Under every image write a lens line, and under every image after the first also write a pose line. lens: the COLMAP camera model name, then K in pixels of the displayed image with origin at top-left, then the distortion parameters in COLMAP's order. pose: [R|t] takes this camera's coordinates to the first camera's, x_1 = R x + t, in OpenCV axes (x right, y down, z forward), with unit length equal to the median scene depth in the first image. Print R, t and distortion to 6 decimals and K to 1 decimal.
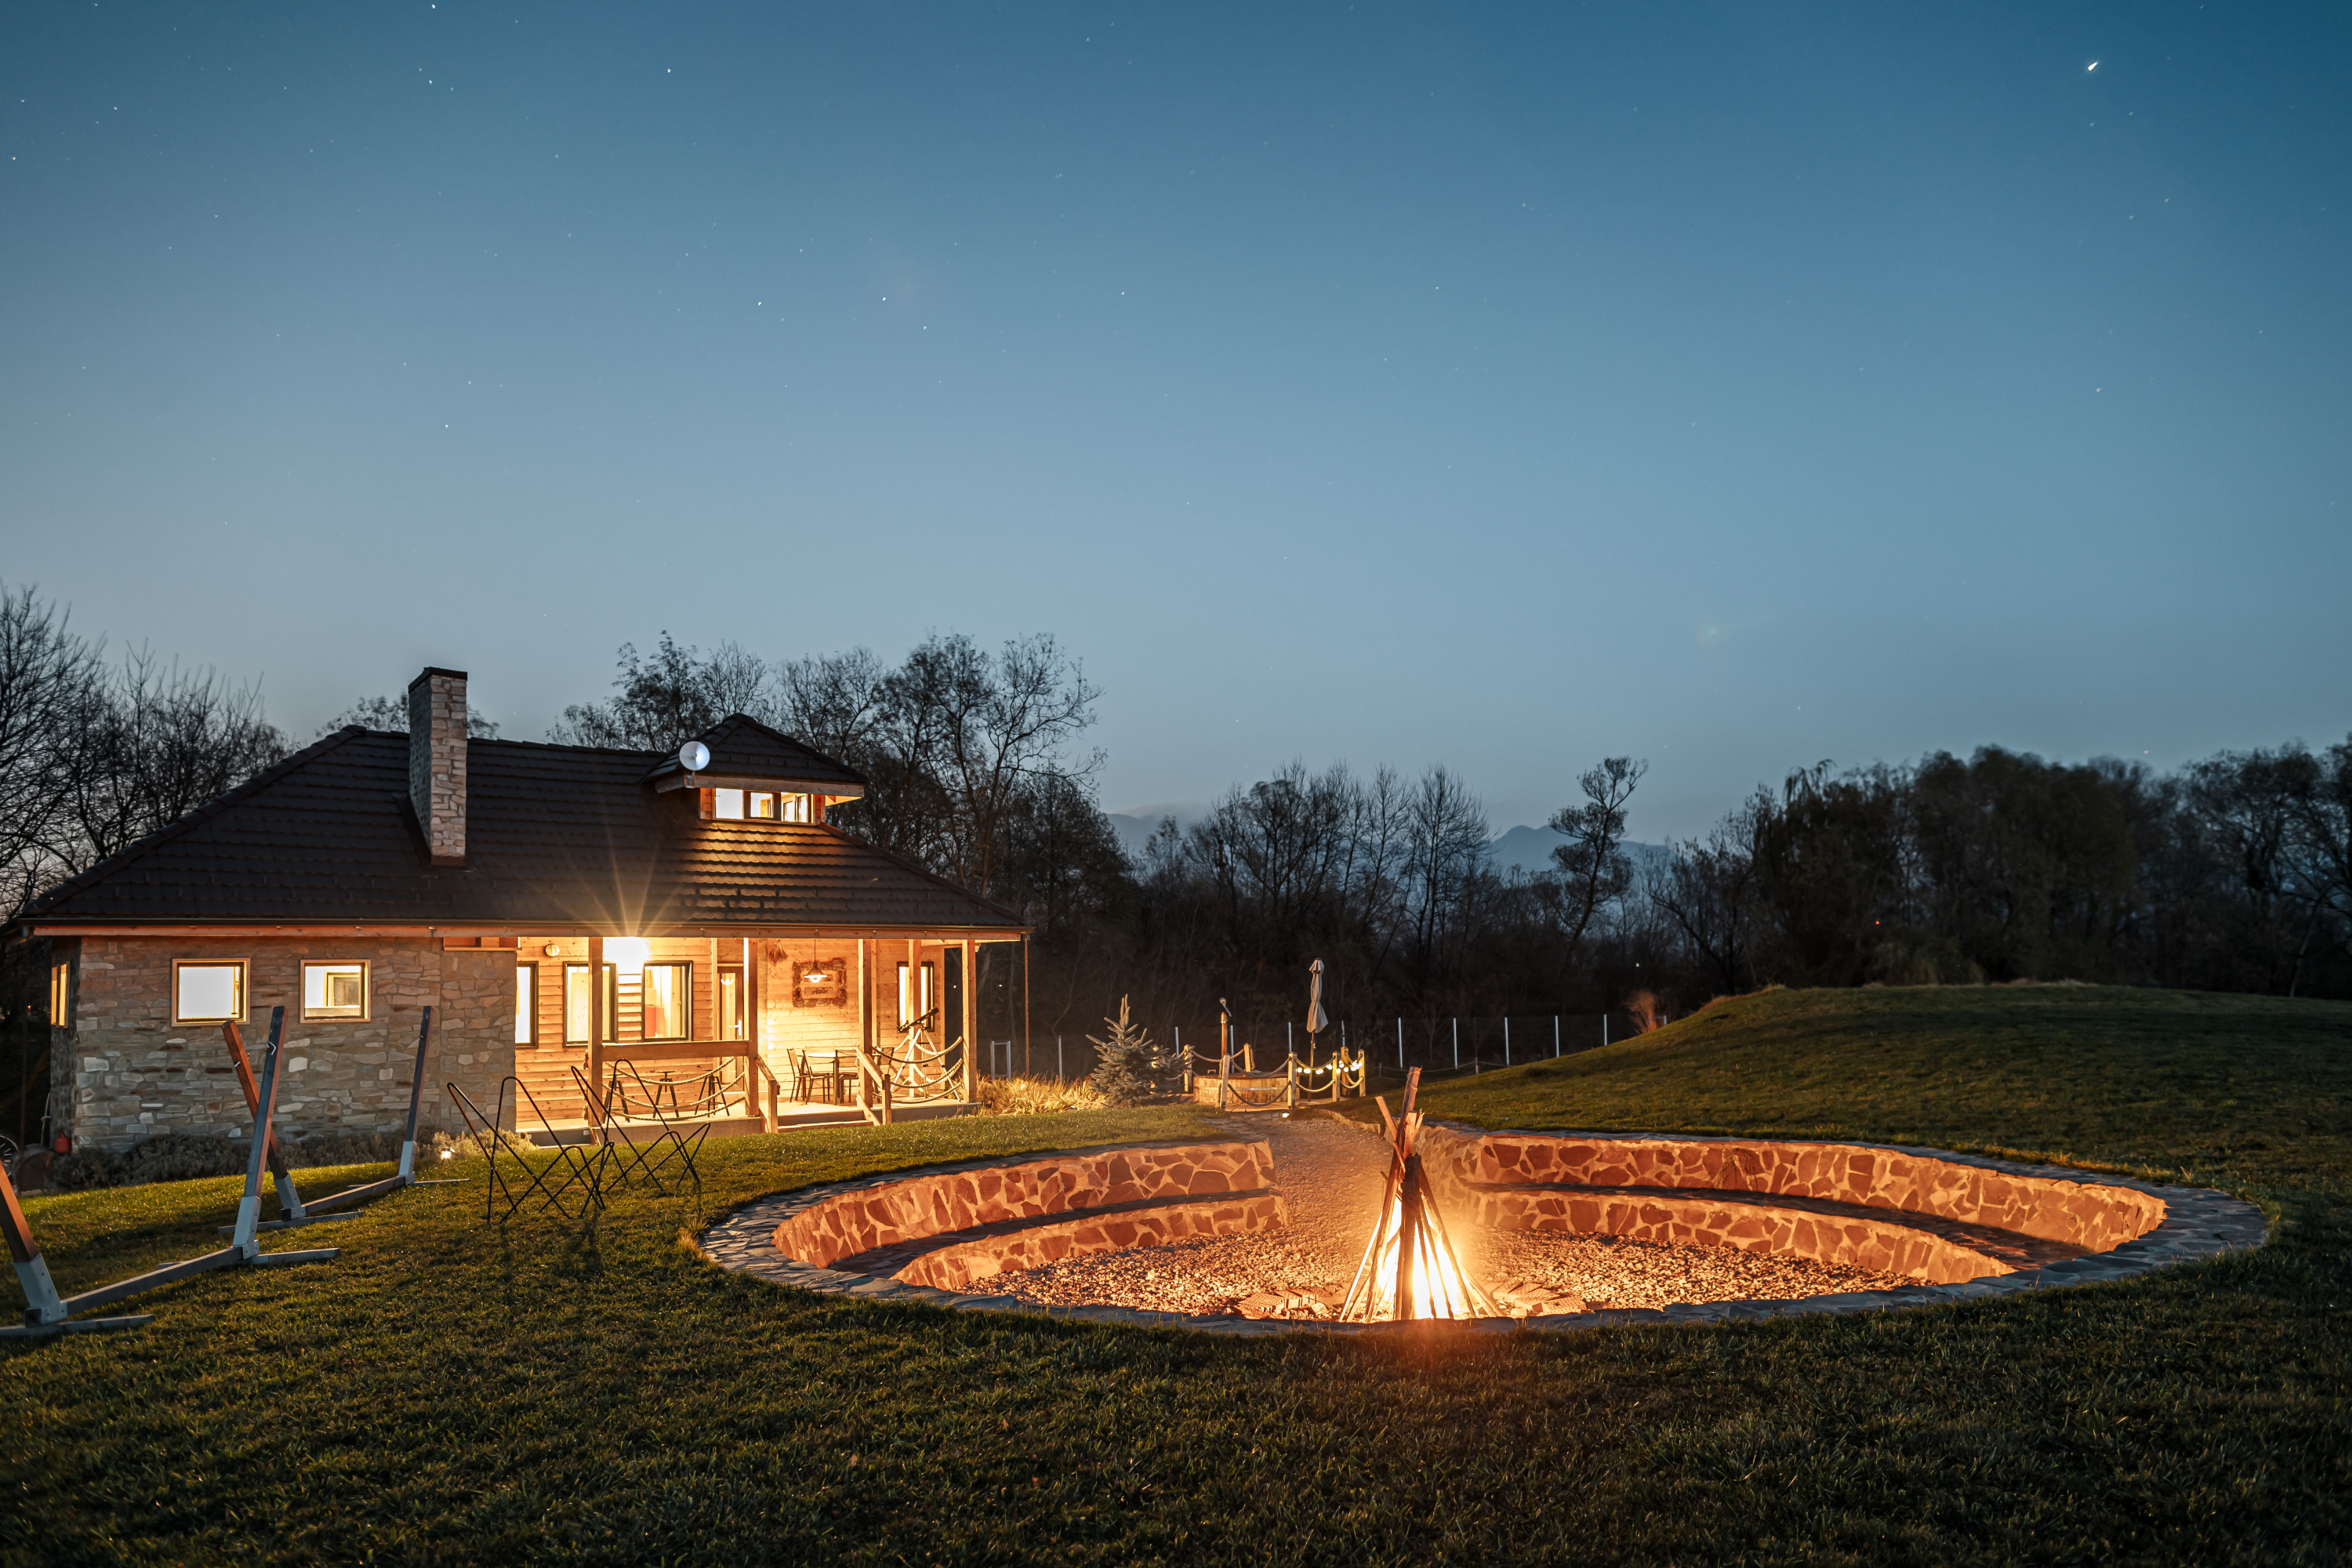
lens RADIAL K [[1606.7, 0, 1150.9], [0, 1606.7, 858.9], [0, 0, 1]] dist [0.012262, -0.000982]
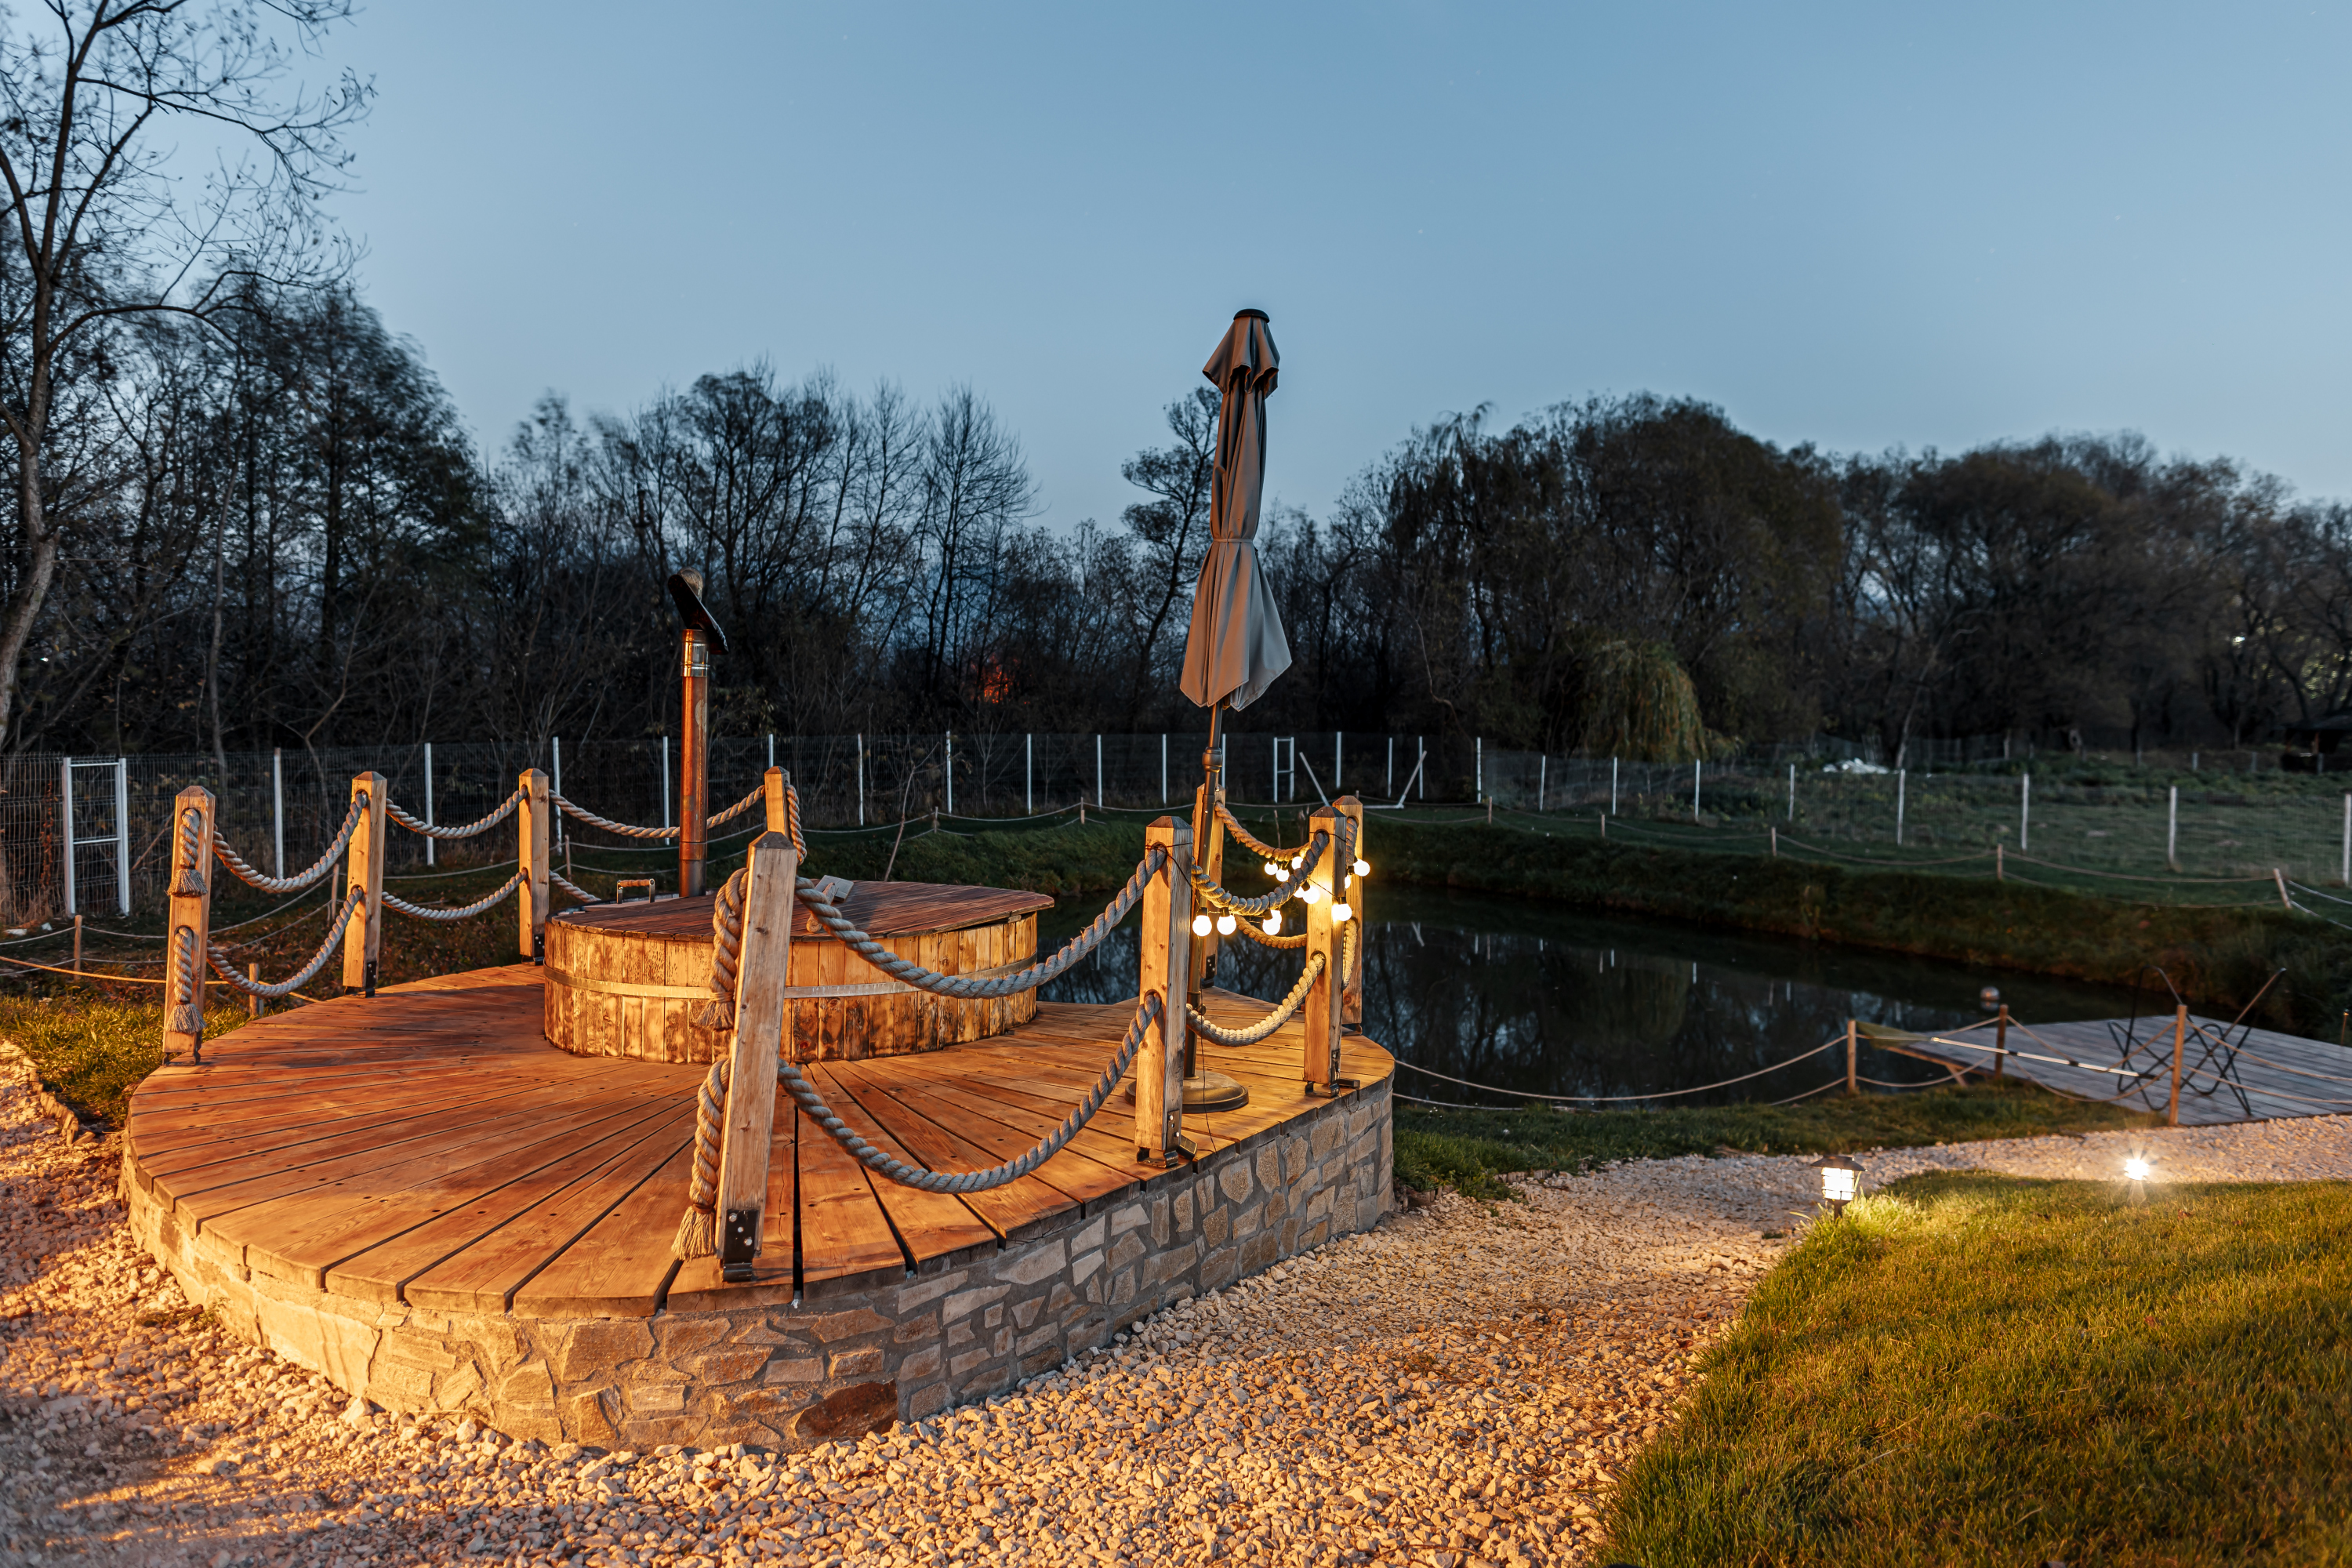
lens RADIAL K [[1606.7, 0, 1190.7], [0, 1606.7, 777.2], [0, 0, 1]] dist [0.012262, -0.000982]
pose [[0.929855, 0.007394, 0.367853, 0.010617], [-0.050514, 0.992896, 0.107732, 0.035072], [-0.364443, -0.118757, 0.923622, 0.300665]]
